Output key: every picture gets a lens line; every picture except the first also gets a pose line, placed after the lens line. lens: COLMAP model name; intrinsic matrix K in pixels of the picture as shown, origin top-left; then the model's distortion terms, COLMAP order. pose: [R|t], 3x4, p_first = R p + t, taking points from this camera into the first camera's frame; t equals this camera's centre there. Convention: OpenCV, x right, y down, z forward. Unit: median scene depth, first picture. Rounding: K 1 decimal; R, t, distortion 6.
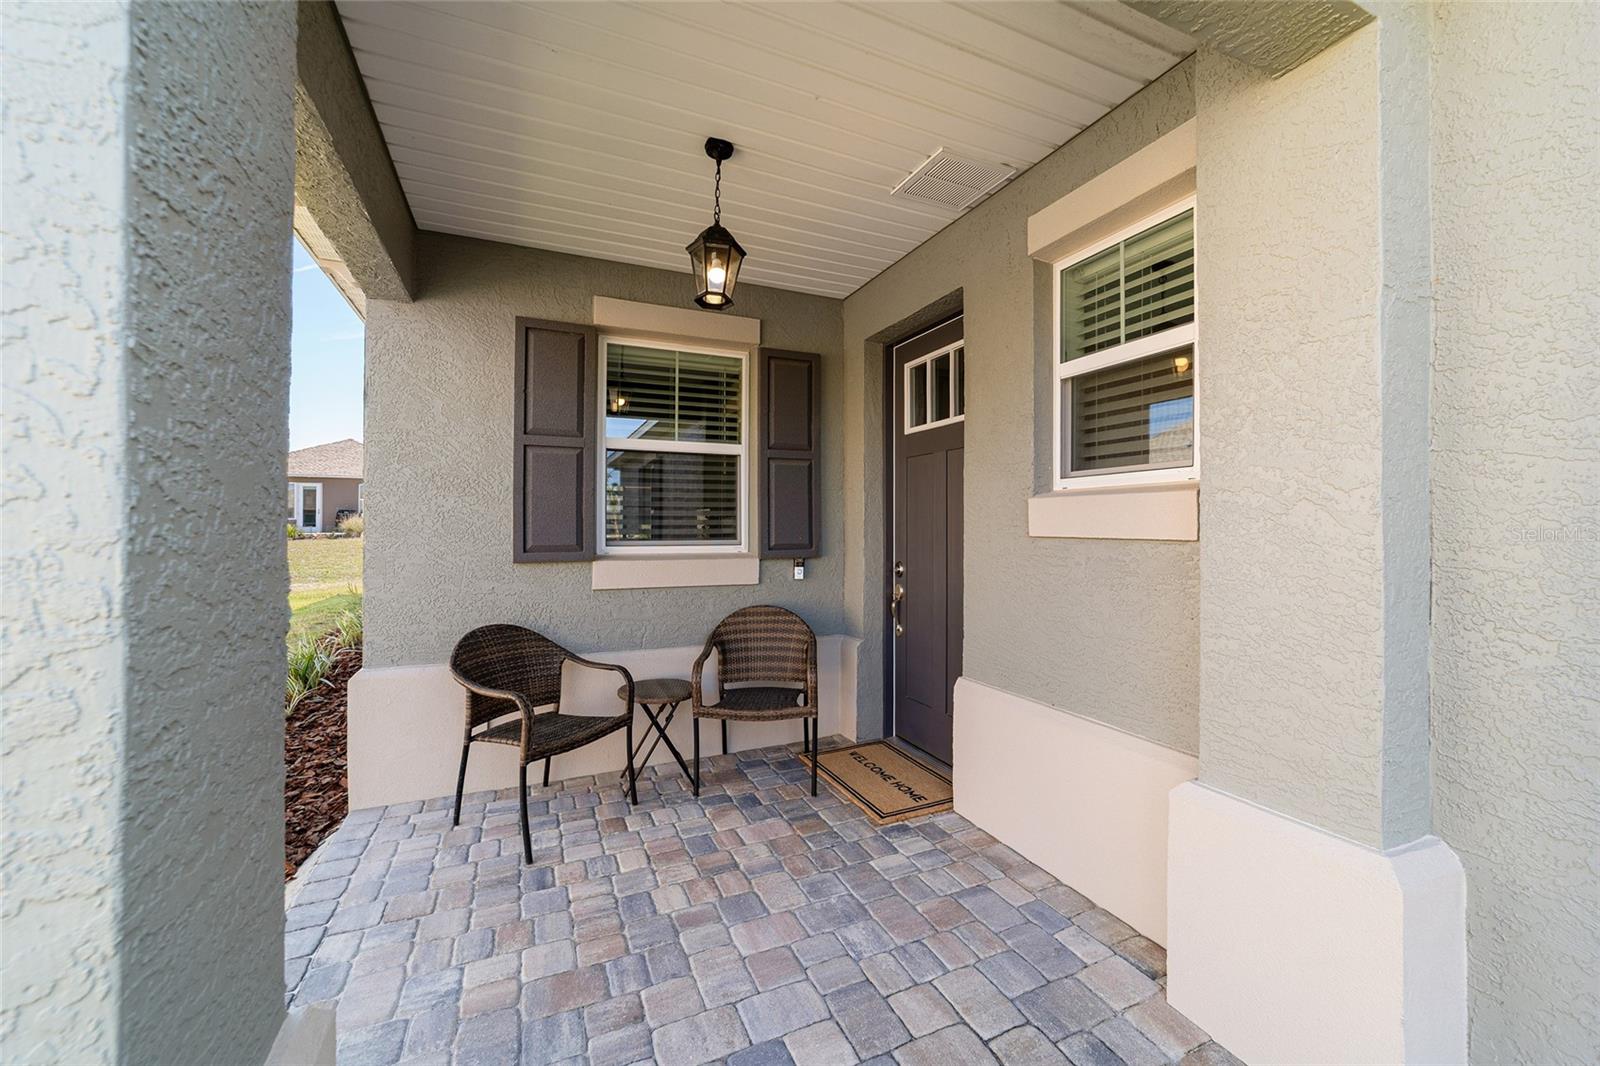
lens RADIAL K [[614.4, 0, 795.7], [0, 614.4, 527.8], [0, 0, 1]] dist [-0.018407, 0.009806]
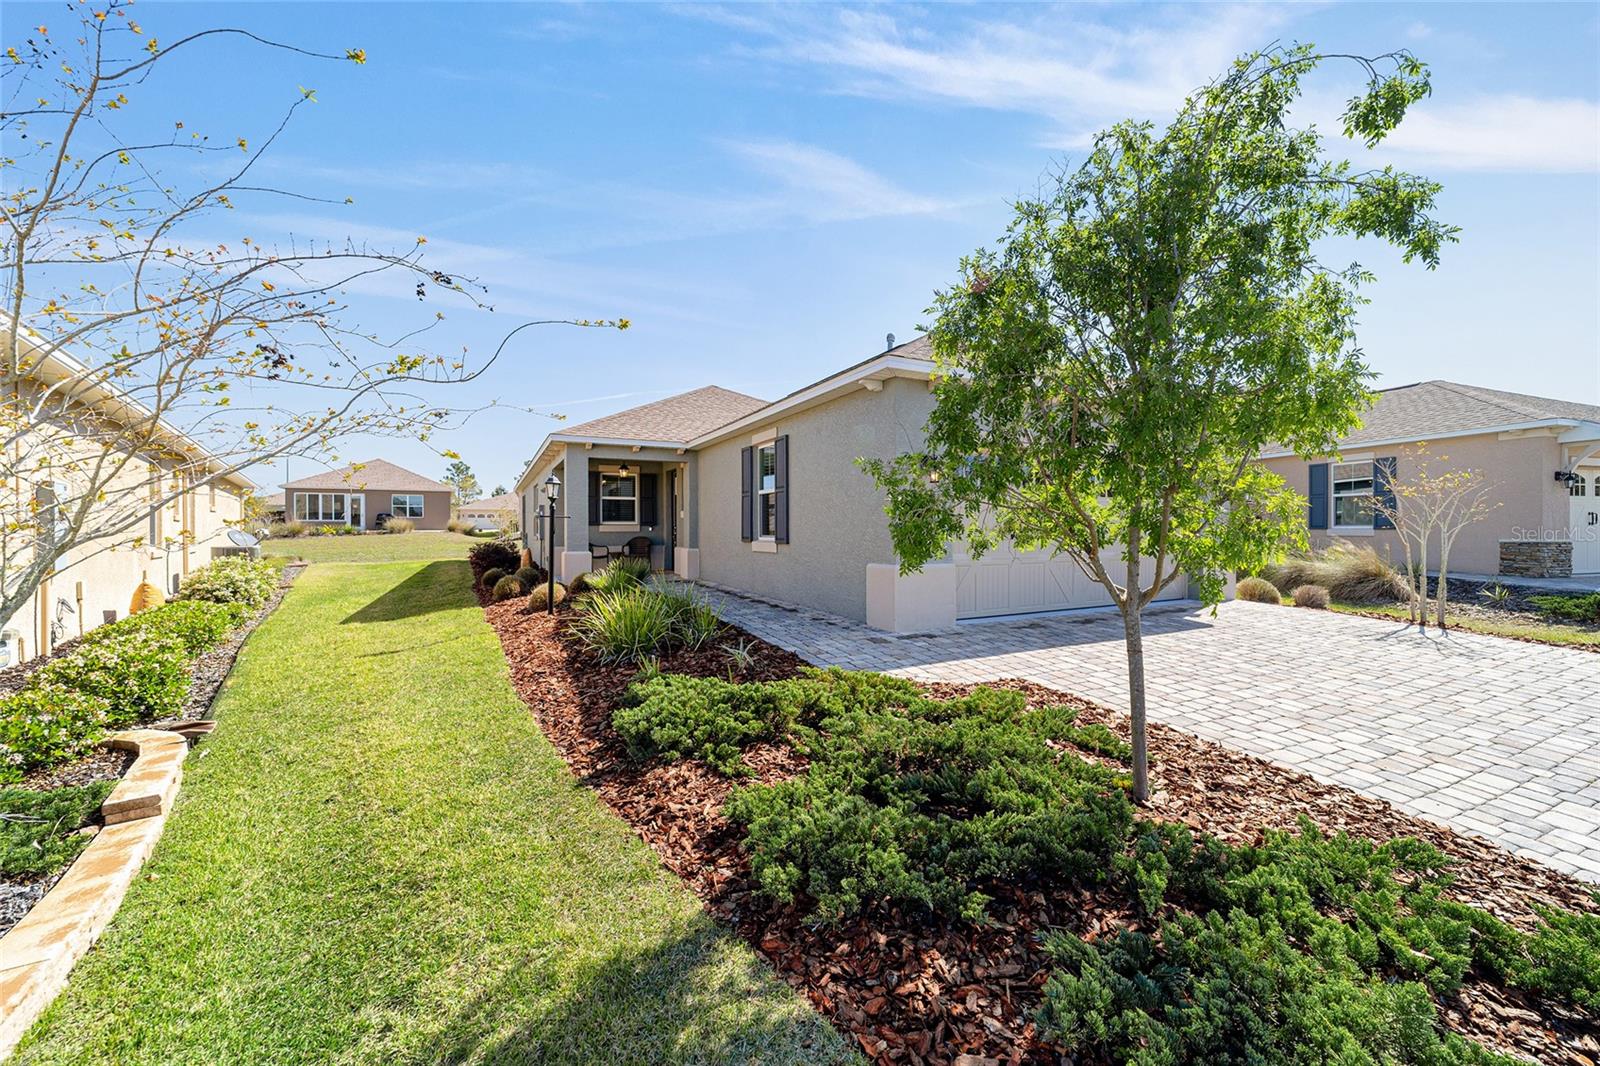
lens RADIAL K [[614.4, 0, 795.7], [0, 614.4, 527.8], [0, 0, 1]] dist [-0.018407, 0.009806]
pose [[0.998403, -0.005088, 0.056270, 0.729211], [0.005270, 0.999981, -0.003092, 0.082829], [-0.056253, 0.003383, 0.998411, -3.074914]]
